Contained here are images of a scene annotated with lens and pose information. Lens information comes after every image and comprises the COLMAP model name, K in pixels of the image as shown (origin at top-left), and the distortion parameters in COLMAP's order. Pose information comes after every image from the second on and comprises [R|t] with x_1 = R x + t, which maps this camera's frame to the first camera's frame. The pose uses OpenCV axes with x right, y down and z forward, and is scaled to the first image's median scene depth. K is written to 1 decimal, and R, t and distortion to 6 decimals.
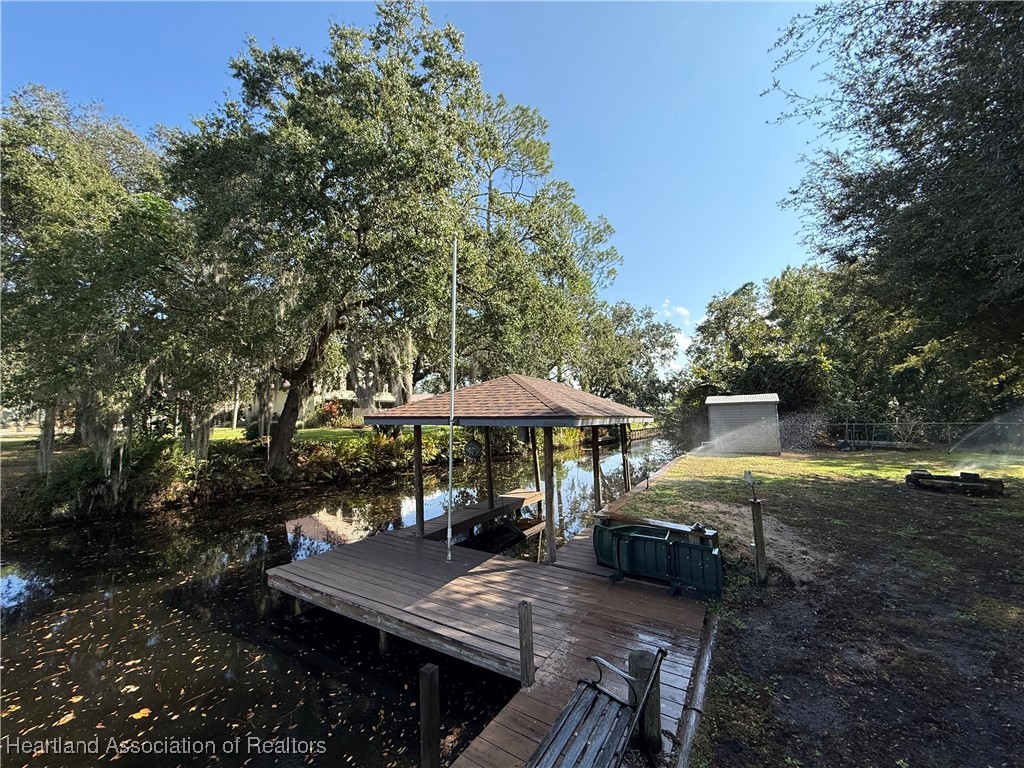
lens RADIAL K [[409.0, 0, 511.7], [0, 409.0, 381.2], [0, 0, 1]] dist [0.000146, -0.000031]
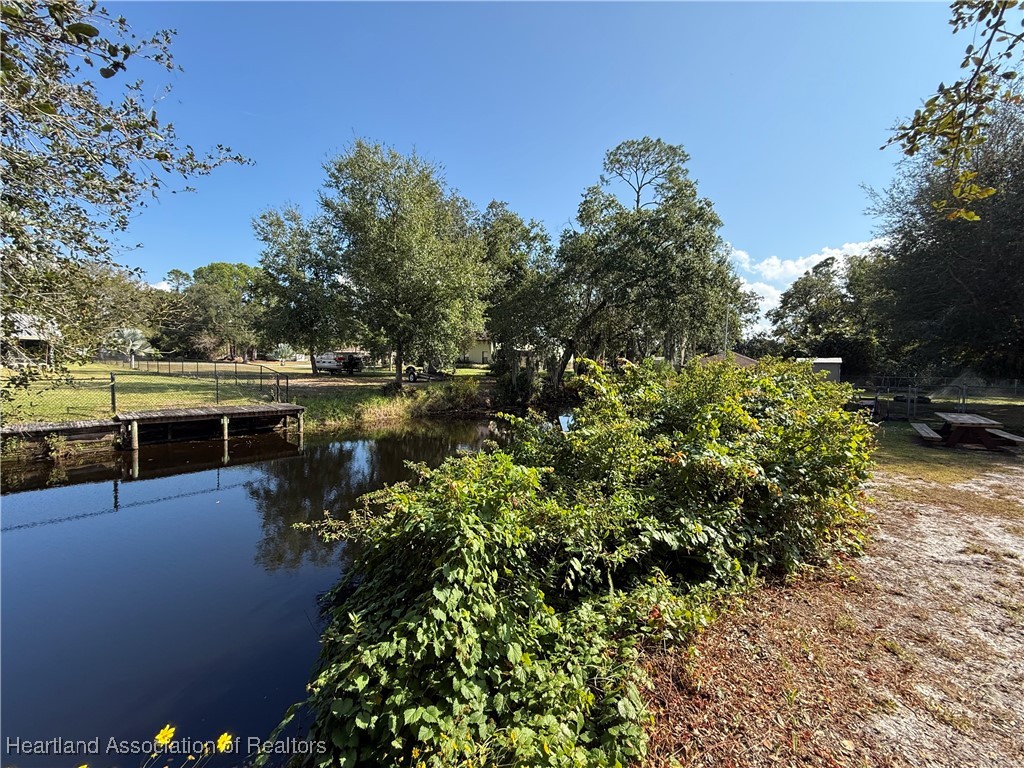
lens RADIAL K [[409.0, 0, 509.7], [0, 409.0, 385.2], [0, 0, 1]] dist [0.000146, -0.000031]
pose [[0.993397, 0.034898, -0.109288, -0.353199], [-0.019591, 0.990221, 0.138122, -0.042361], [0.113039, -0.135069, 0.984367, -0.562465]]
